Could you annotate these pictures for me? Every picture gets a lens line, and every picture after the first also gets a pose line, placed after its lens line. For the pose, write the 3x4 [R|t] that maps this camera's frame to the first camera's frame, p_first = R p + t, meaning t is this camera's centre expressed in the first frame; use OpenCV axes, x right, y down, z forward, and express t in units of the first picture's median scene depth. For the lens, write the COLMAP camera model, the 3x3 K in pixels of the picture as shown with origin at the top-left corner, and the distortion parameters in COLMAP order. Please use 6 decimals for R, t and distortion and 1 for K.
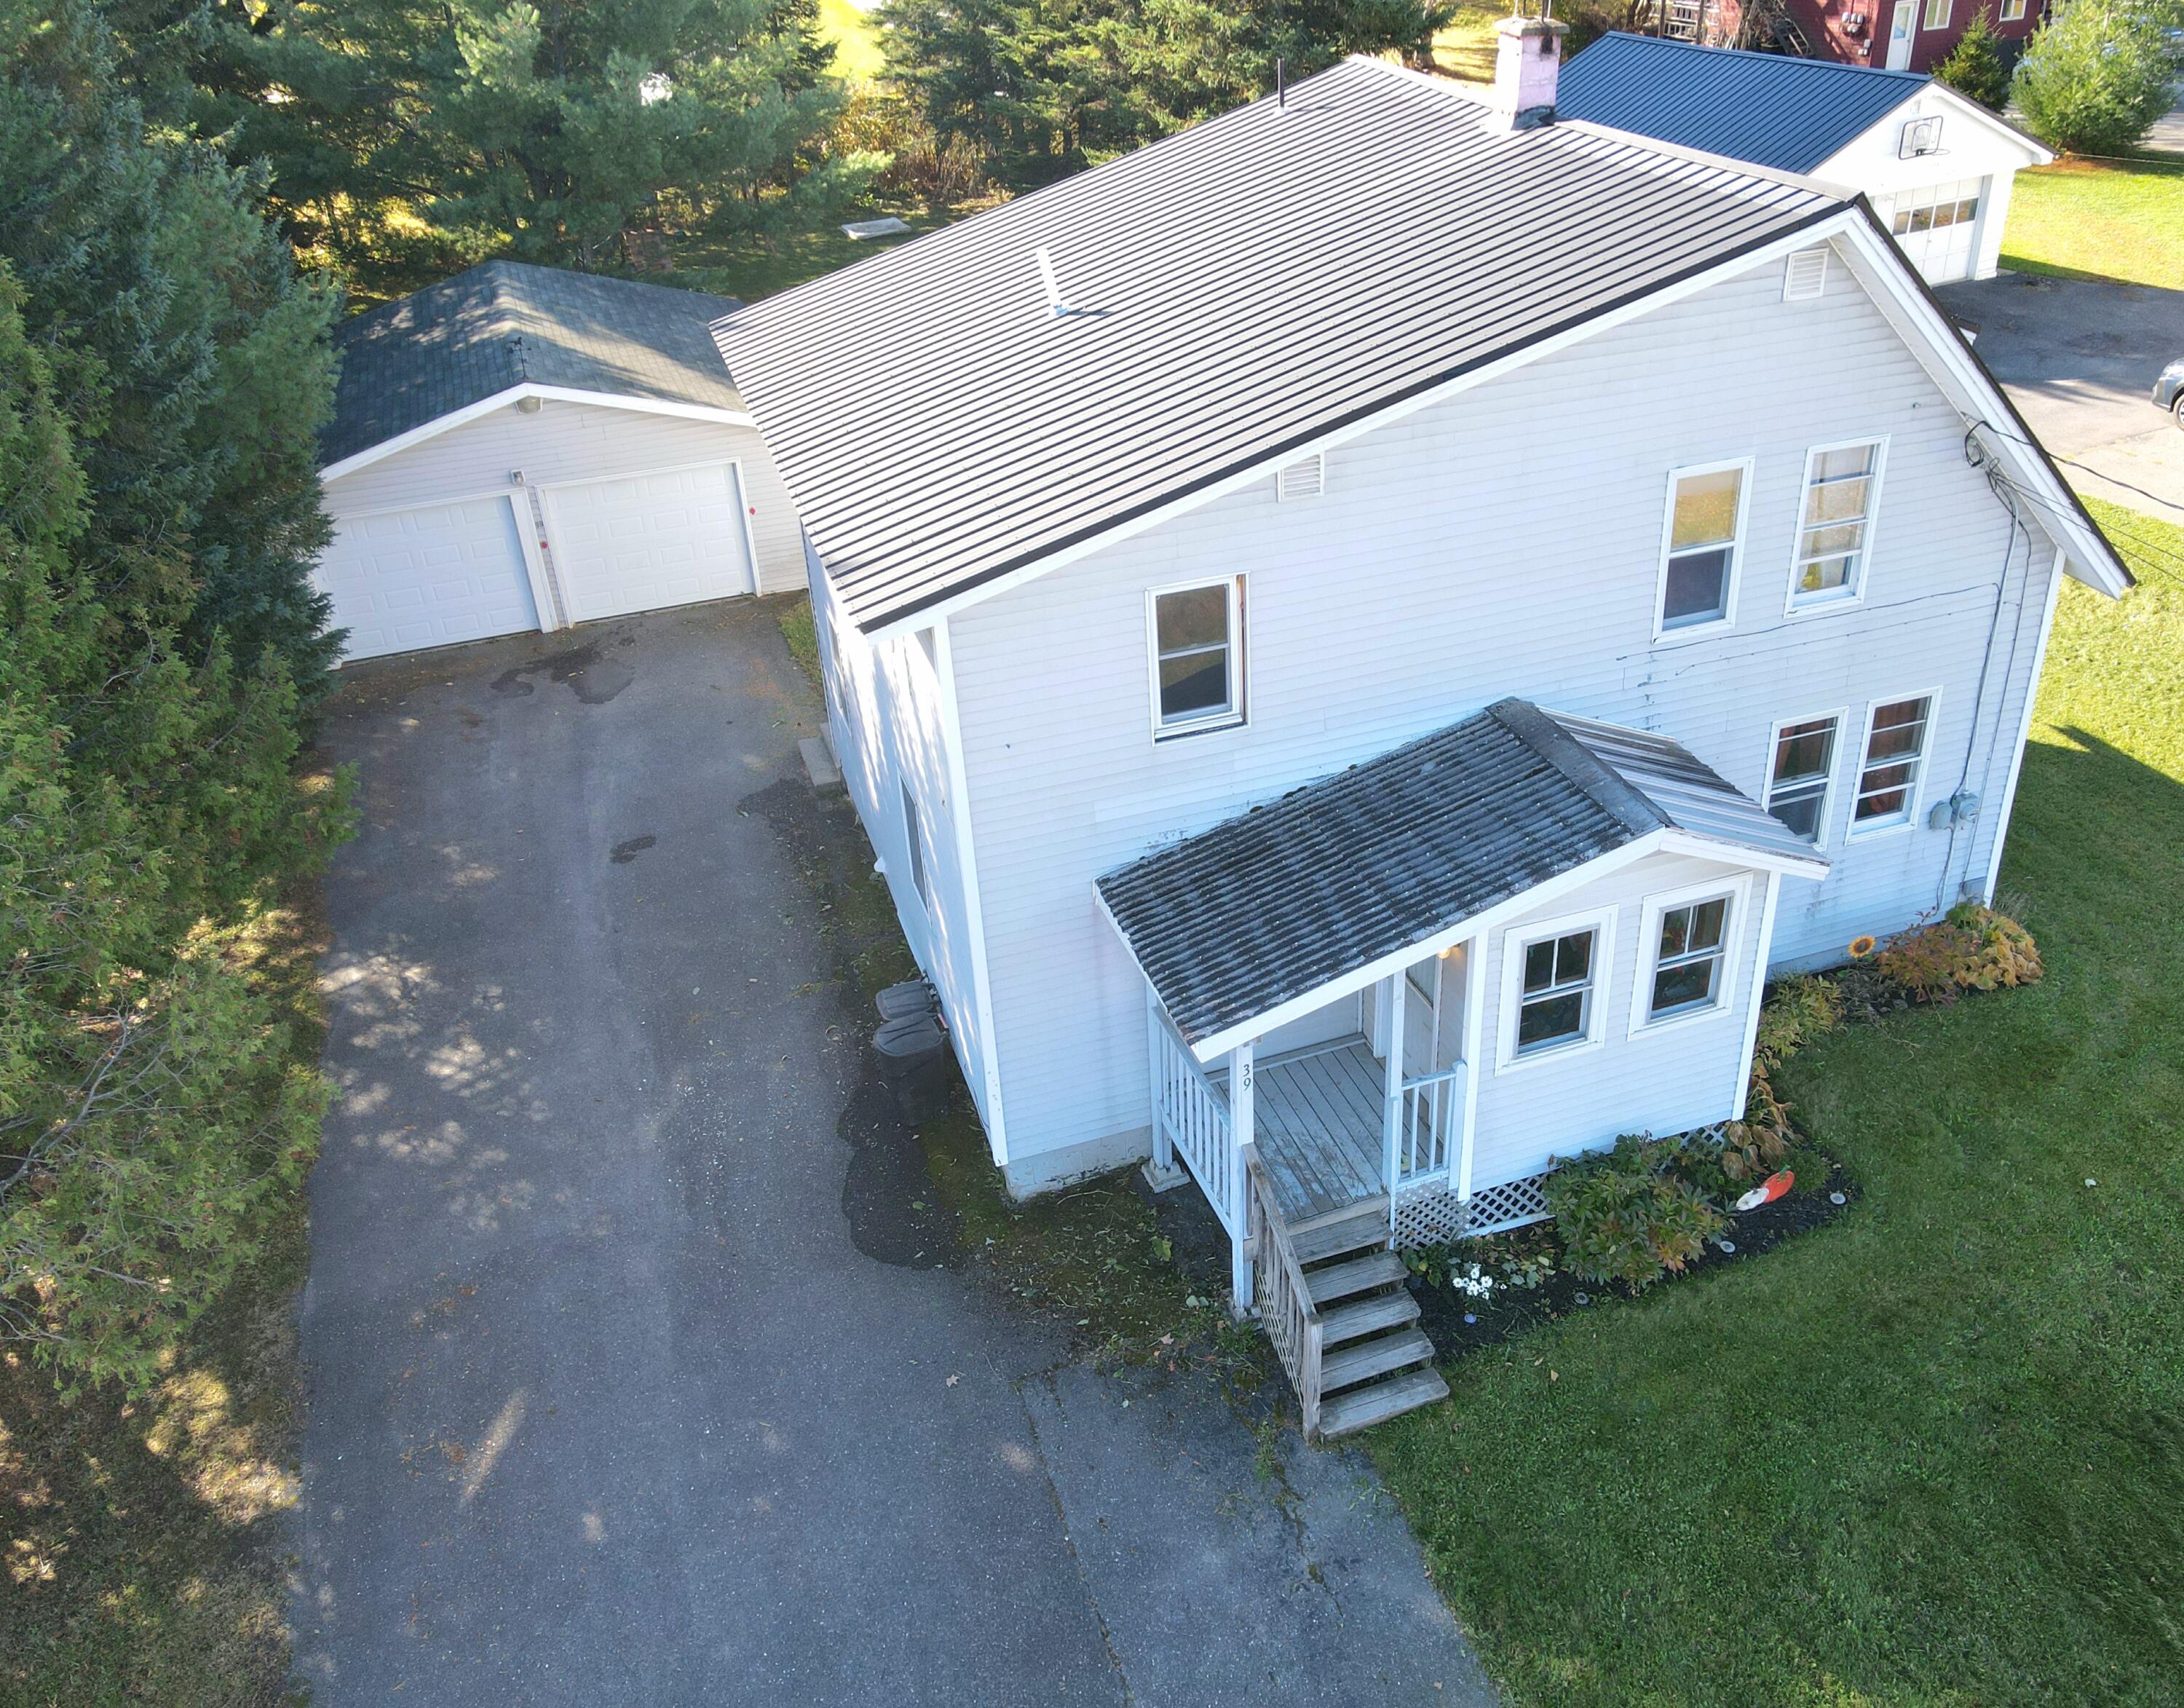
lens RADIAL K [[1756.1, 0, 1207.0], [0, 1756.1, 809.0], [0, 0, 1]] dist [-0.024485, 0.121461]
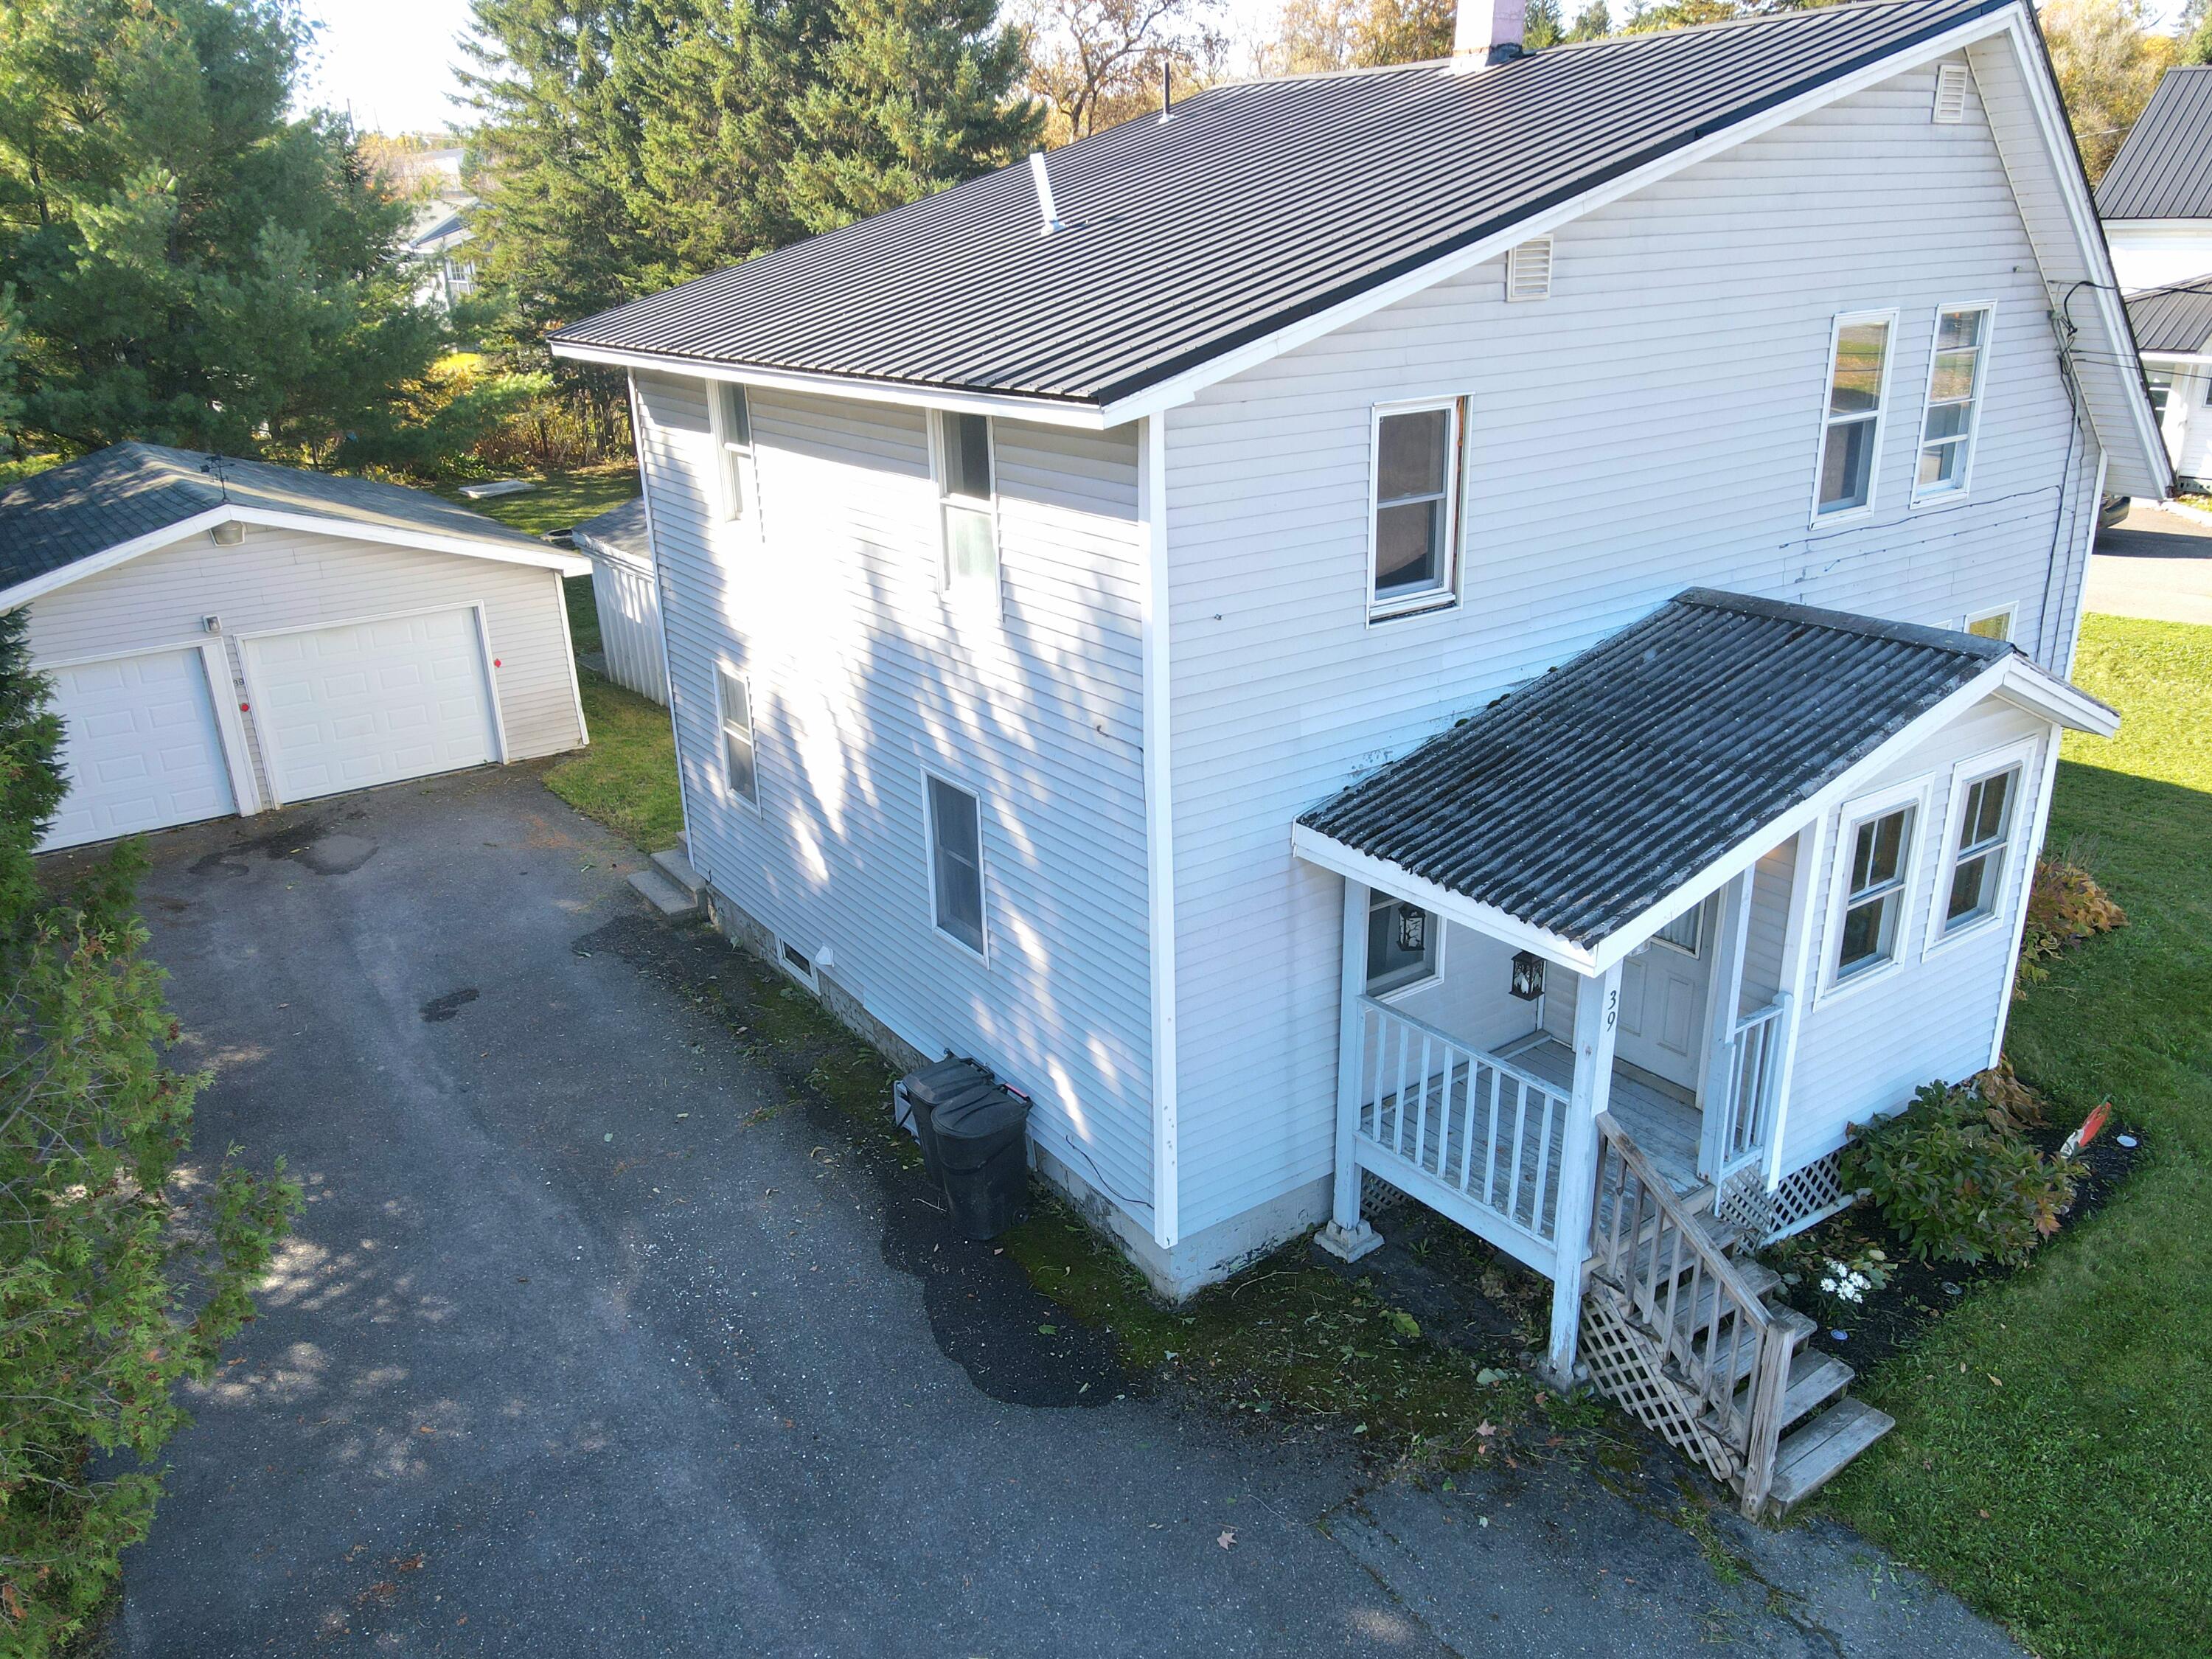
lens RADIAL K [[1613.1, 0, 1106.0], [0, 1613.1, 829.5], [0, 0, 1]] dist [-0.006148, 0.052028]
pose [[0.968453, -0.086228, 0.233802, -0.278839], [0.125665, 0.979184, -0.159397, 0.132397], [-0.215191, 0.183749, 0.959129, 0.315212]]
